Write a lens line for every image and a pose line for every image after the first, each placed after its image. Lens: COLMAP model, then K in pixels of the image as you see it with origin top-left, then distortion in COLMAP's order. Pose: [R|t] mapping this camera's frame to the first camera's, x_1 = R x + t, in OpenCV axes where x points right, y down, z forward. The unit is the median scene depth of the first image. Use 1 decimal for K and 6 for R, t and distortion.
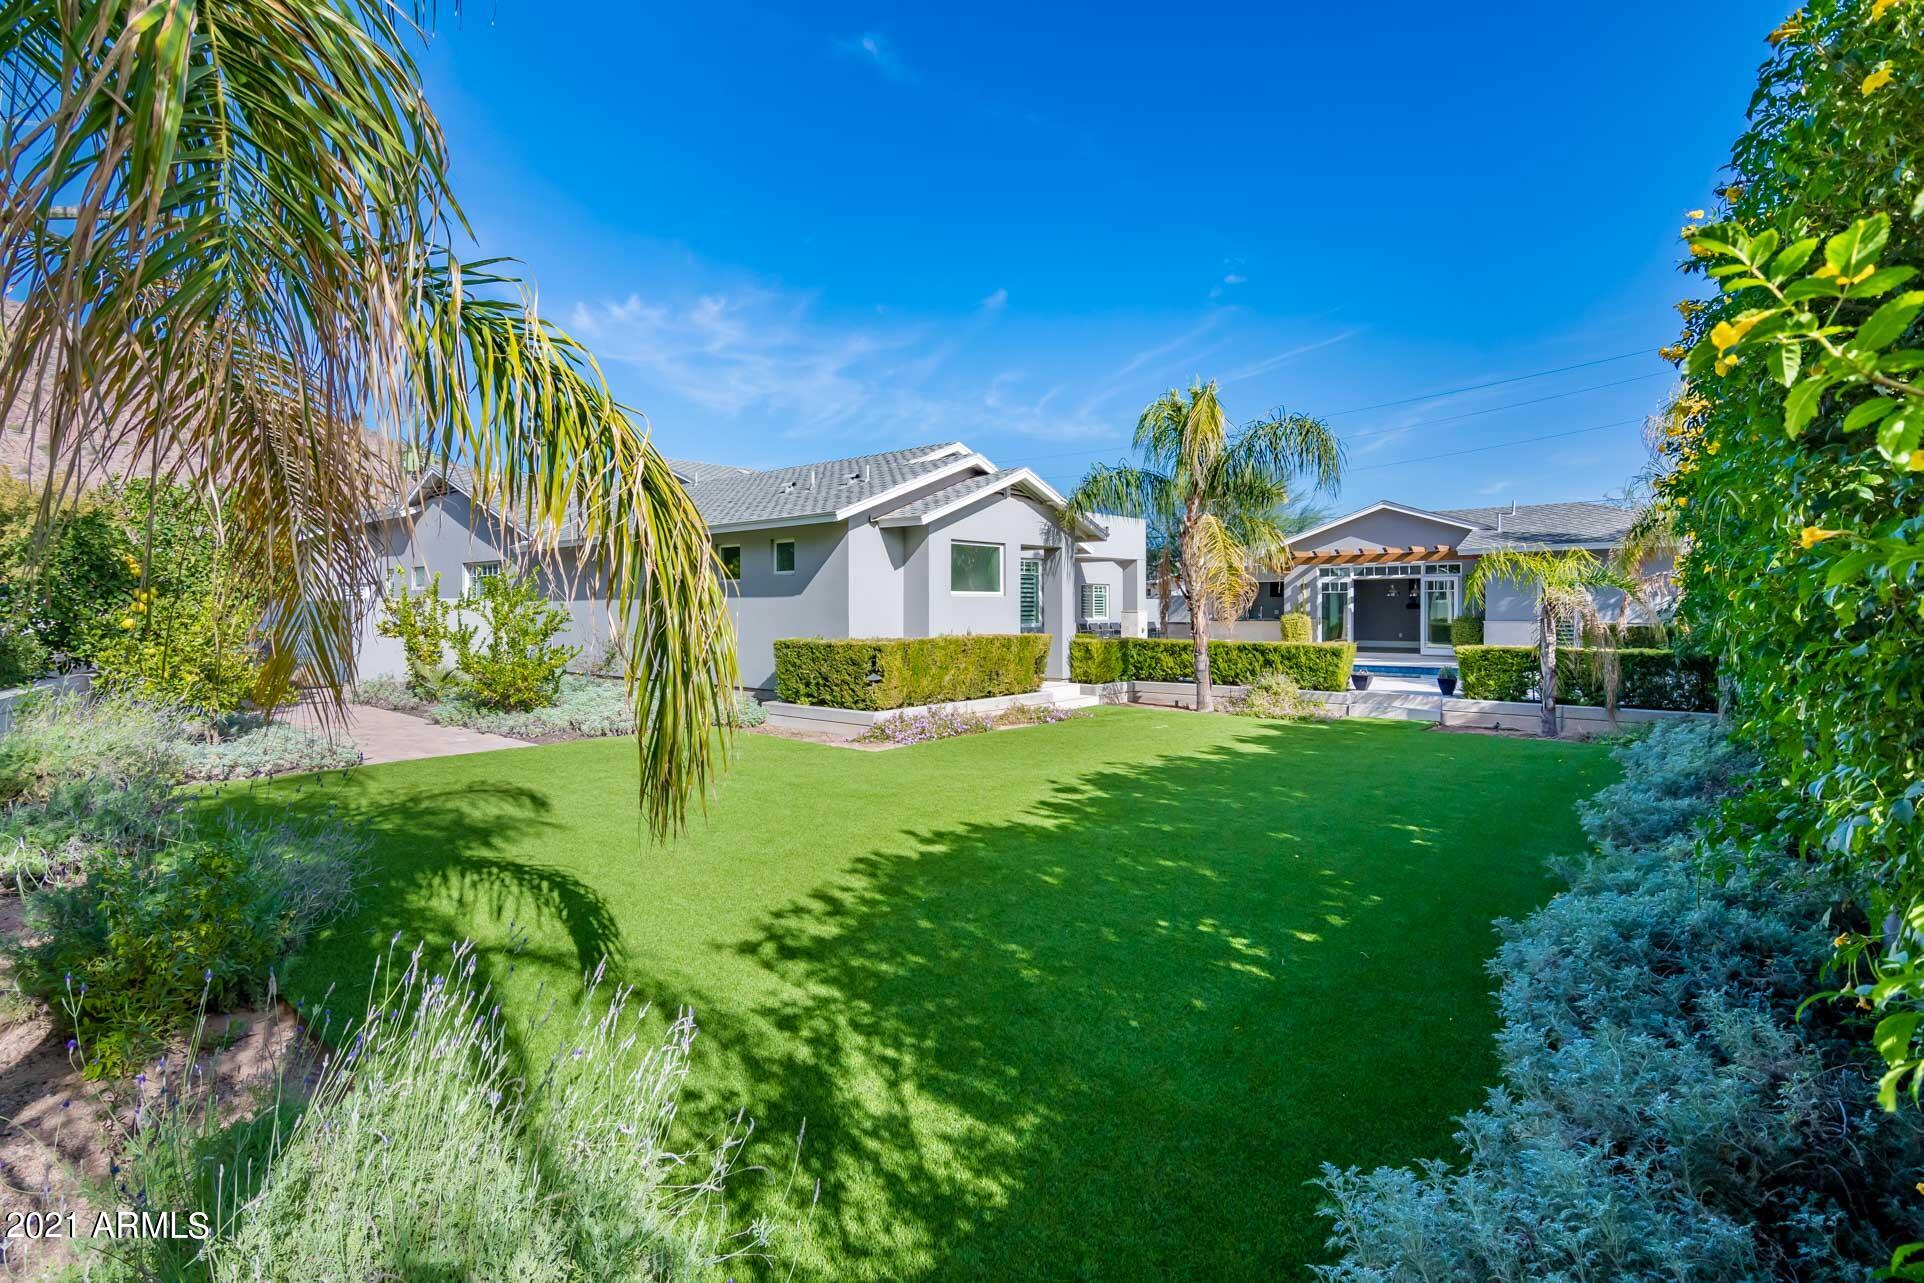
lens RADIAL K [[933.5, 0, 928.6], [0, 933.5, 588.9], [0, 0, 1]] dist [-0.000351, 0.000039]
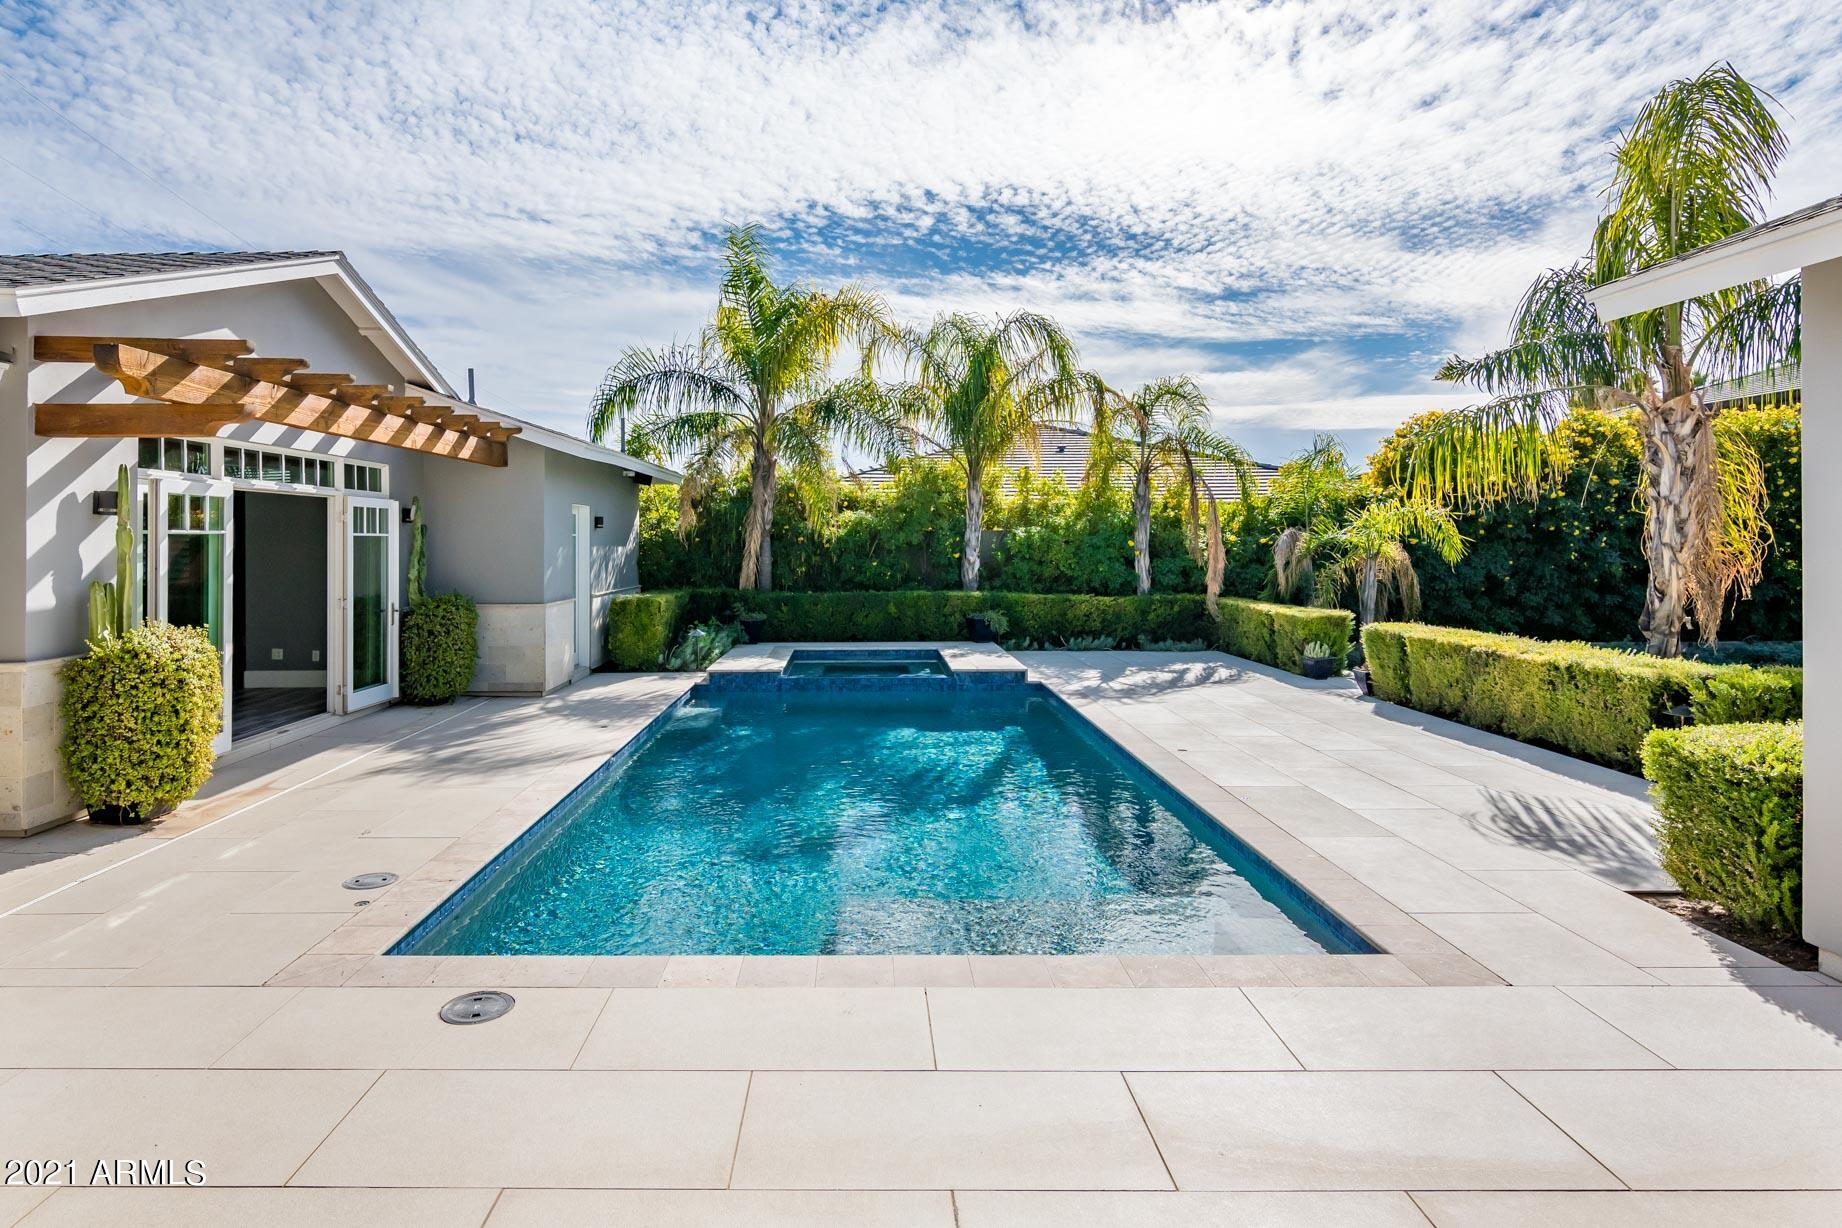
lens RADIAL K [[1026.7, 0, 860.2], [0, 1026.7, 542.6], [0, 0, 1]] dist [-0.009123, 0.000836]
pose [[-0.663537, 0.004723, 0.748129, 0.139770], [-0.007741, 0.999883, -0.013179, 0.011608], [-0.748104, -0.014536, -0.663423, 1.435730]]
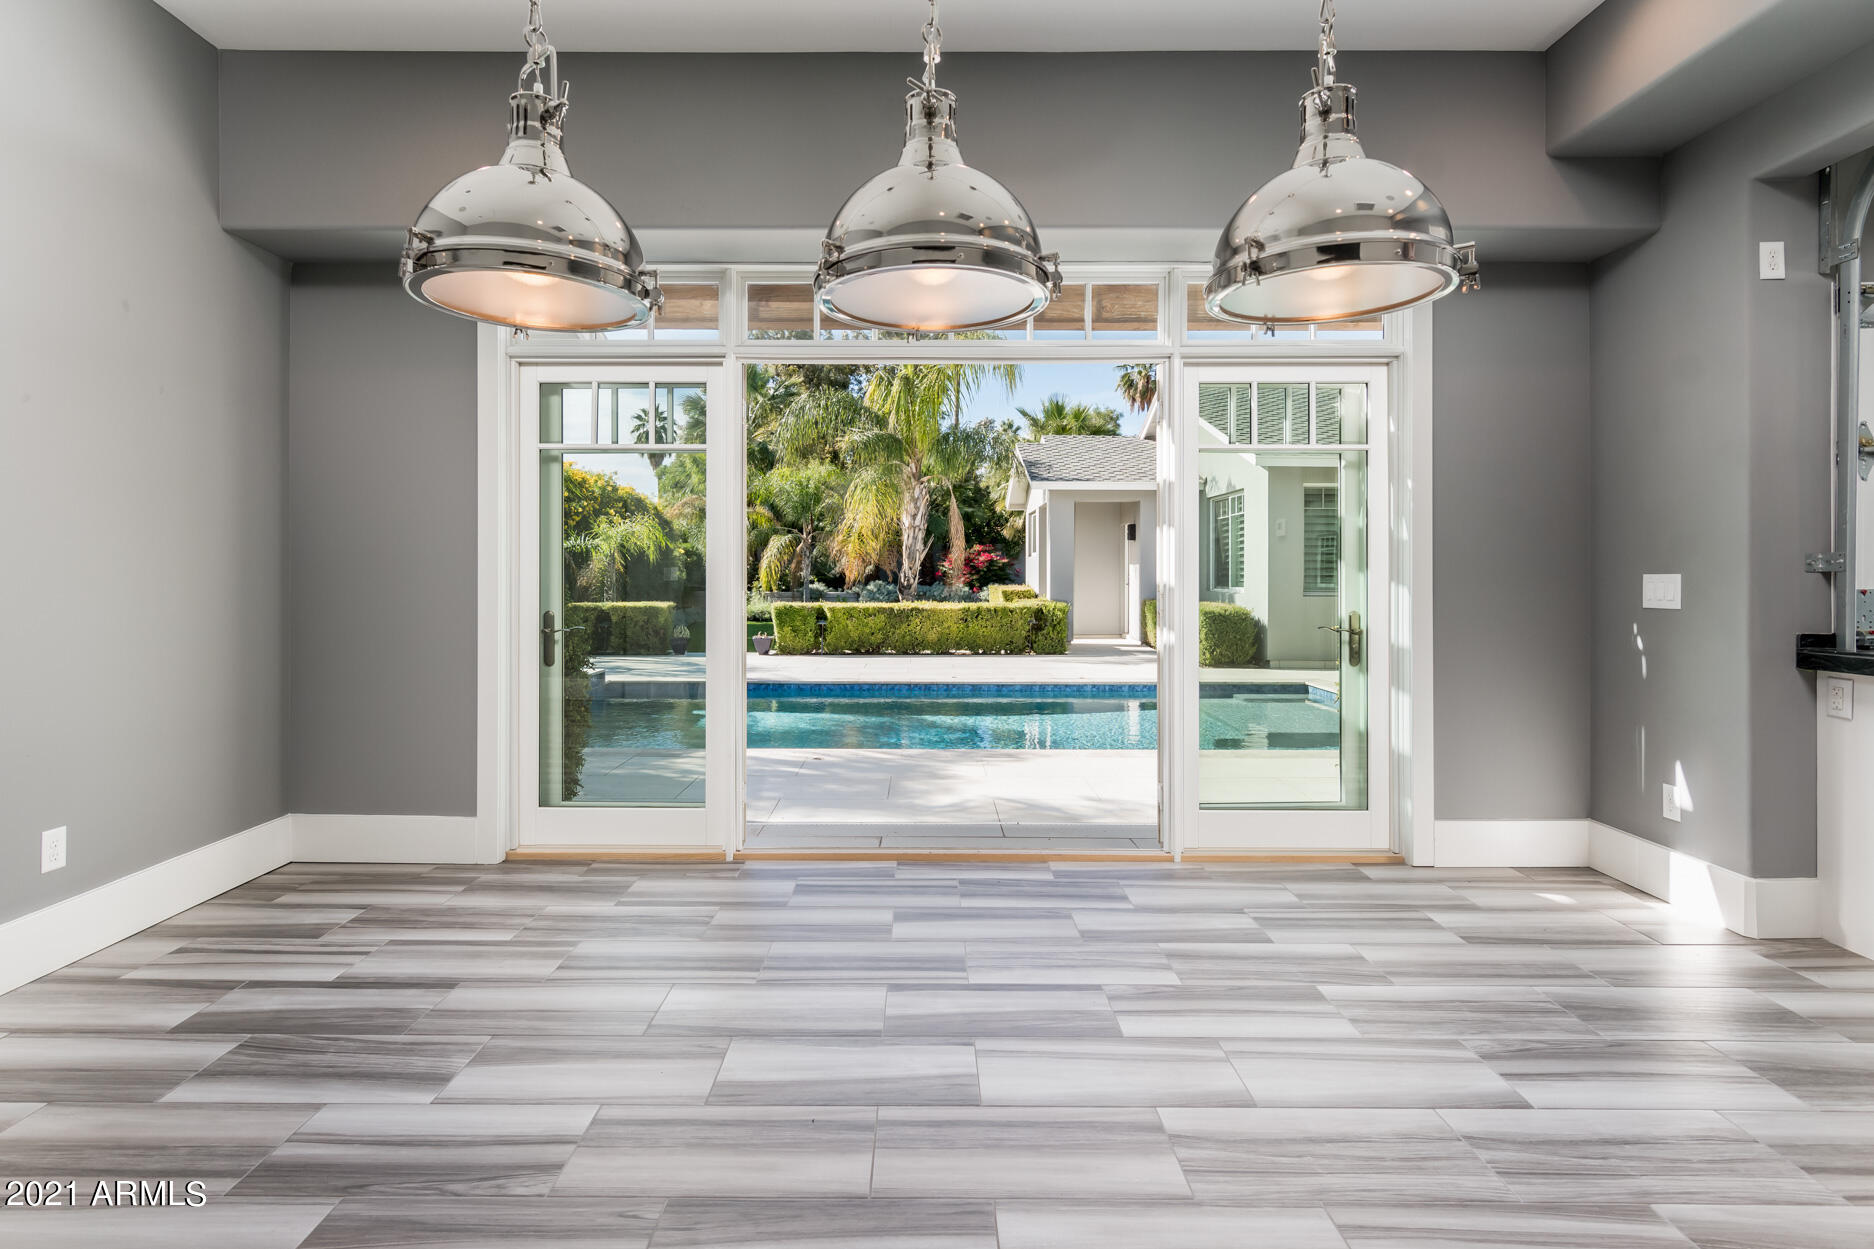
lens RADIAL K [[947.3, 0, 920.4], [0, 947.3, 561.6], [0, 0, 1]] dist [0.001119, 0.000469]
pose [[-0.747675, -0.004363, -0.664051, 0.799575], [0.015190, 0.999604, -0.023671, 0.033719], [0.663892, -0.027785, -0.747313, 1.482037]]
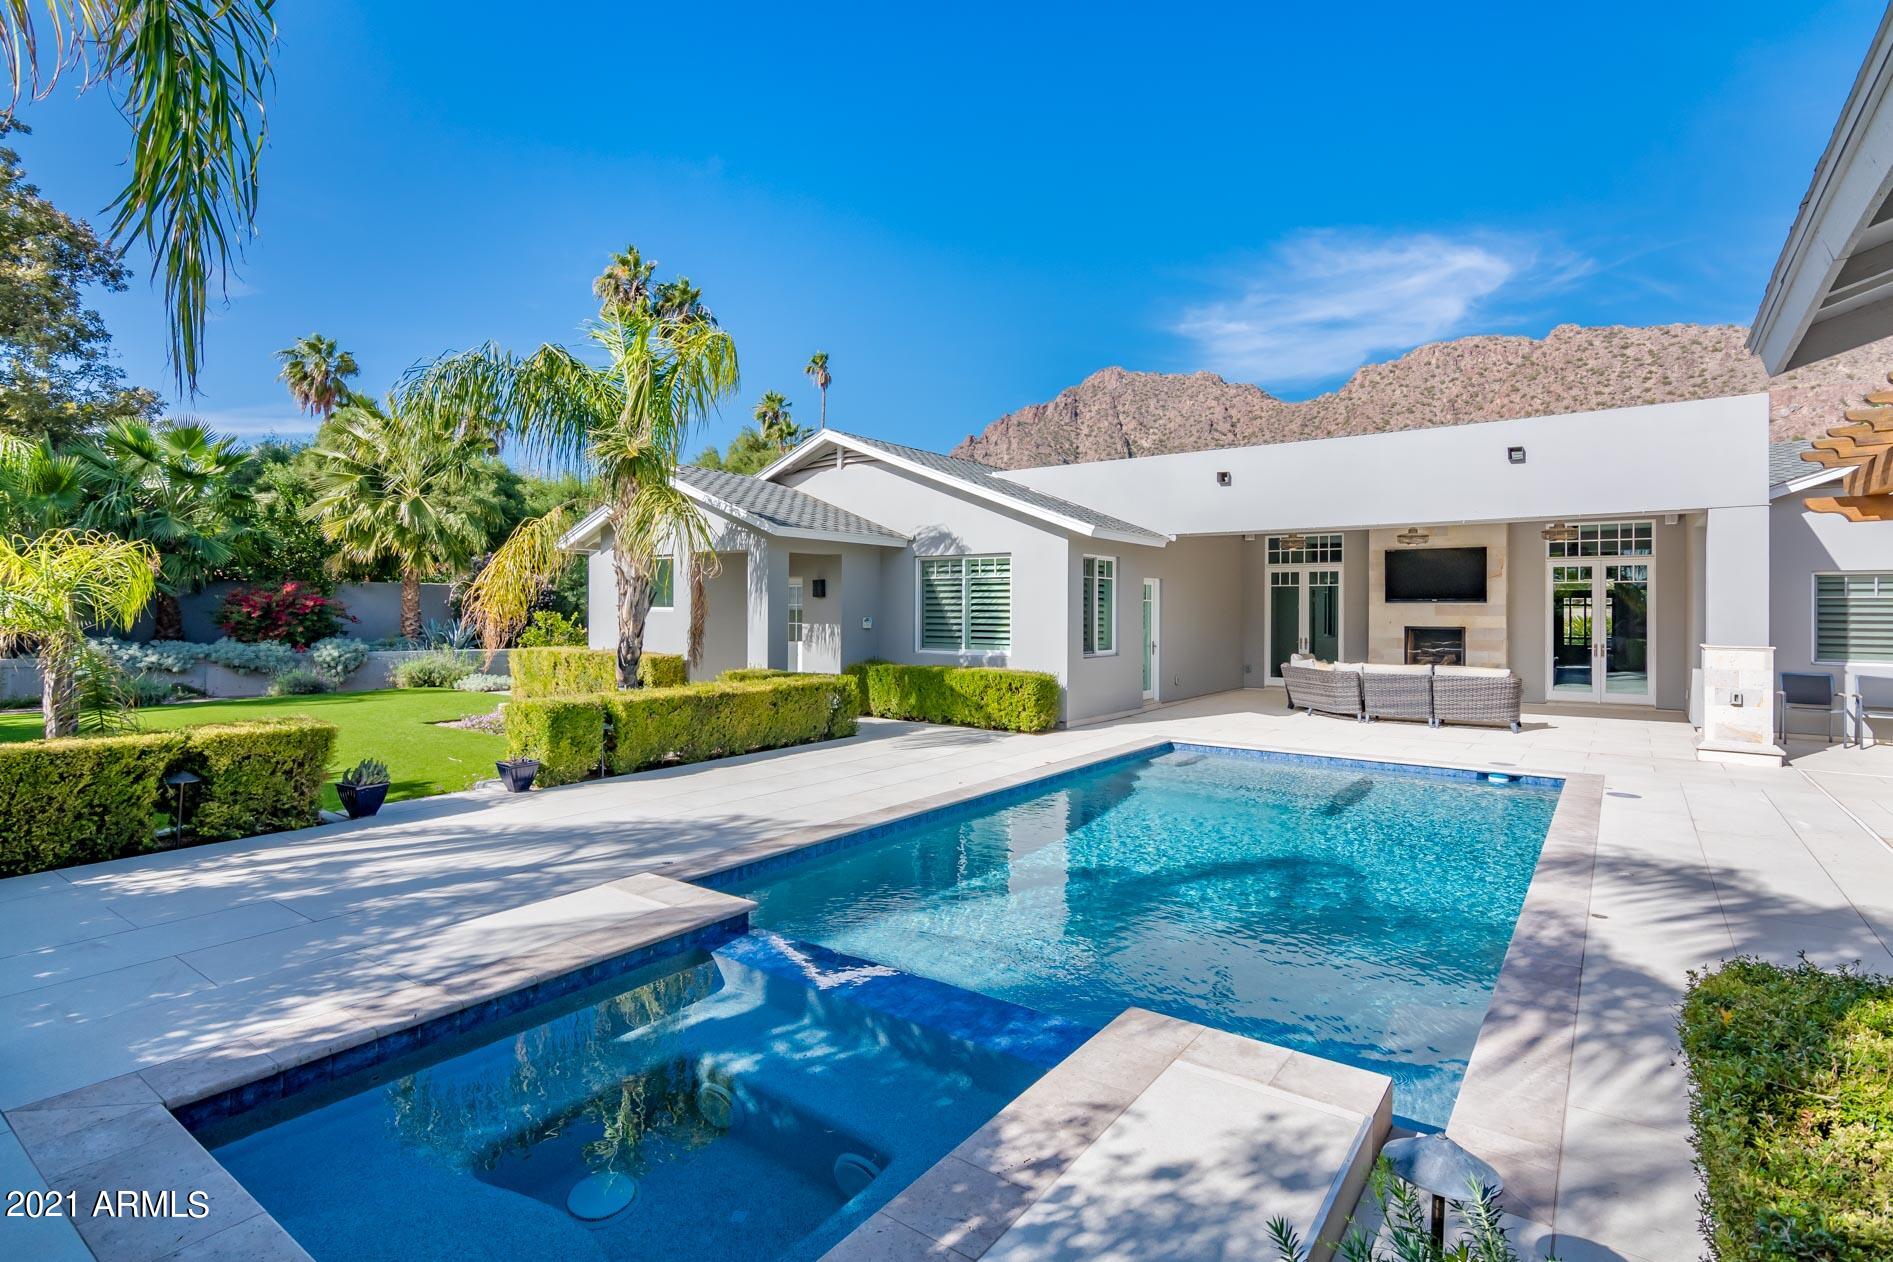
lens RADIAL K [[932.5, 0, 931.6], [0, 932.5, 610.3], [0, 0, 1]] dist [0.001607, 0.000456]
pose [[0.091874, 0.006123, -0.995752, 0.846996], [0.016073, 0.999842, 0.007631, 0.002437], [0.995641, -0.016706, 0.091761, 0.980645]]
